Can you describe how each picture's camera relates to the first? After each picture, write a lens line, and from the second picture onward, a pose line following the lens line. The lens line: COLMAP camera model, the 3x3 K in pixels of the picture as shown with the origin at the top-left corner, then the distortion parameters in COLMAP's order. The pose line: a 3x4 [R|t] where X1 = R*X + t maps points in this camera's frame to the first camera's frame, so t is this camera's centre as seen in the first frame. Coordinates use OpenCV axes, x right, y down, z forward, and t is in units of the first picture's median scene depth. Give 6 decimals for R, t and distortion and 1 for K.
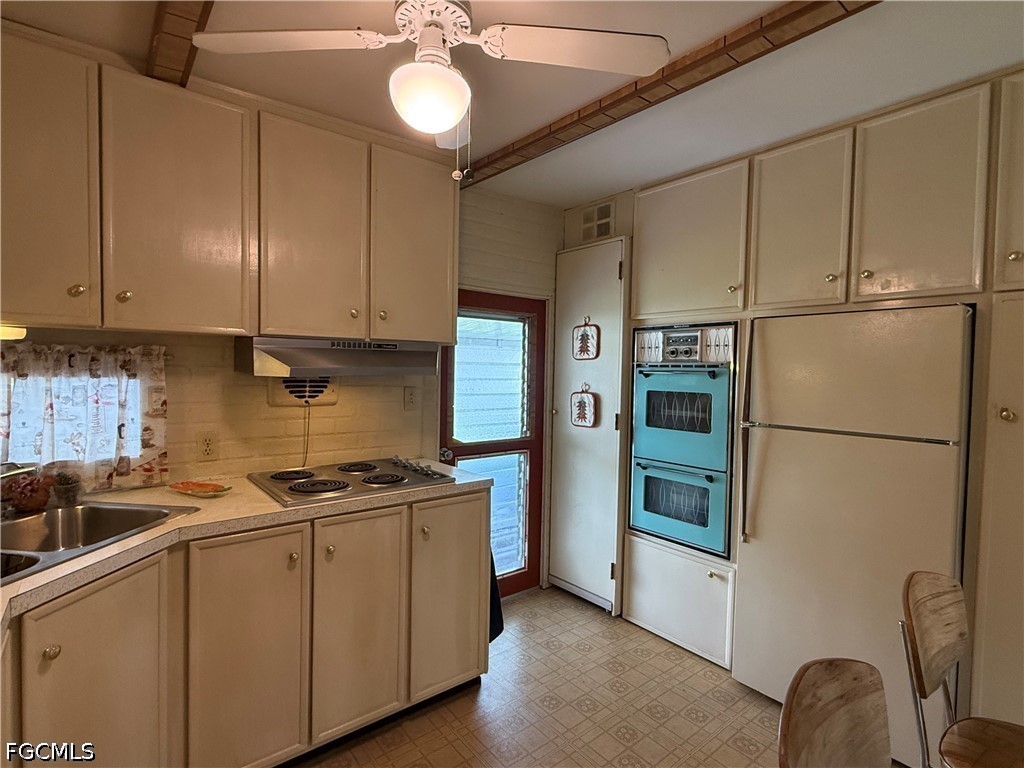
lens RADIAL K [[509.2, 0, 508.5], [0, 509.2, 384.8], [0, 0, 1]] dist [-0.001797, -0.000061]
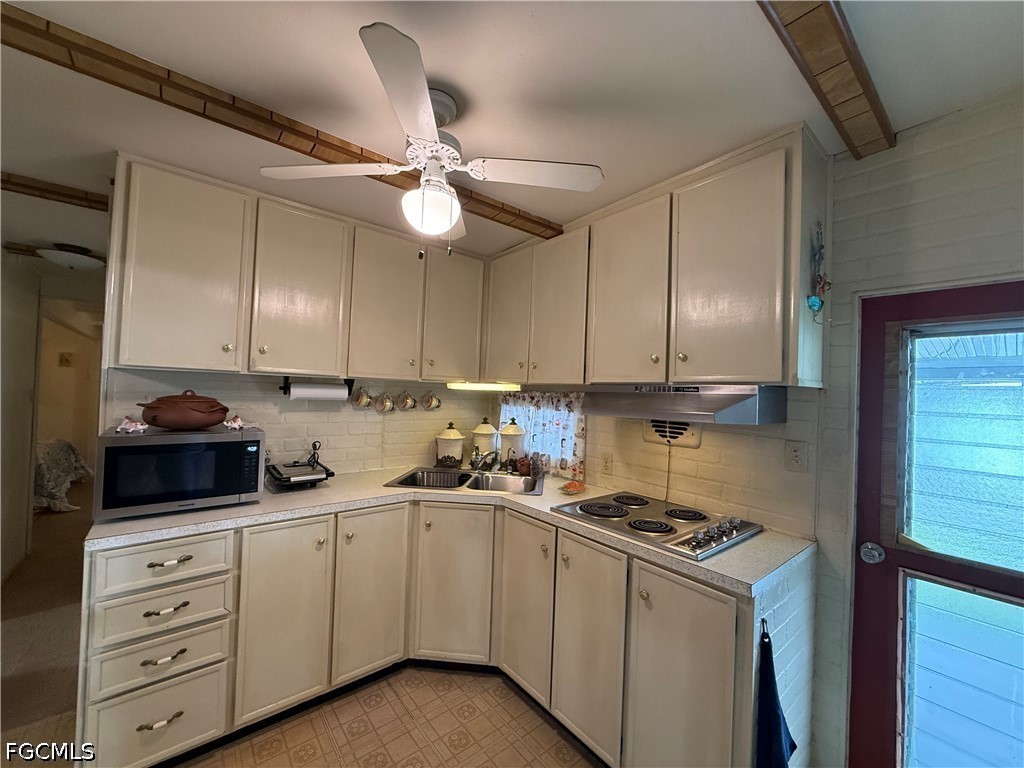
lens RADIAL K [[410.5, 0, 509.1], [0, 410.5, 383.9], [0, 0, 1]] dist [0.000149, -0.000002]
pose [[-0.006243, -0.037812, -0.999265, 0.520882], [-0.066010, 0.997121, -0.037319, -0.036157], [0.997799, 0.065728, -0.008721, 0.686201]]
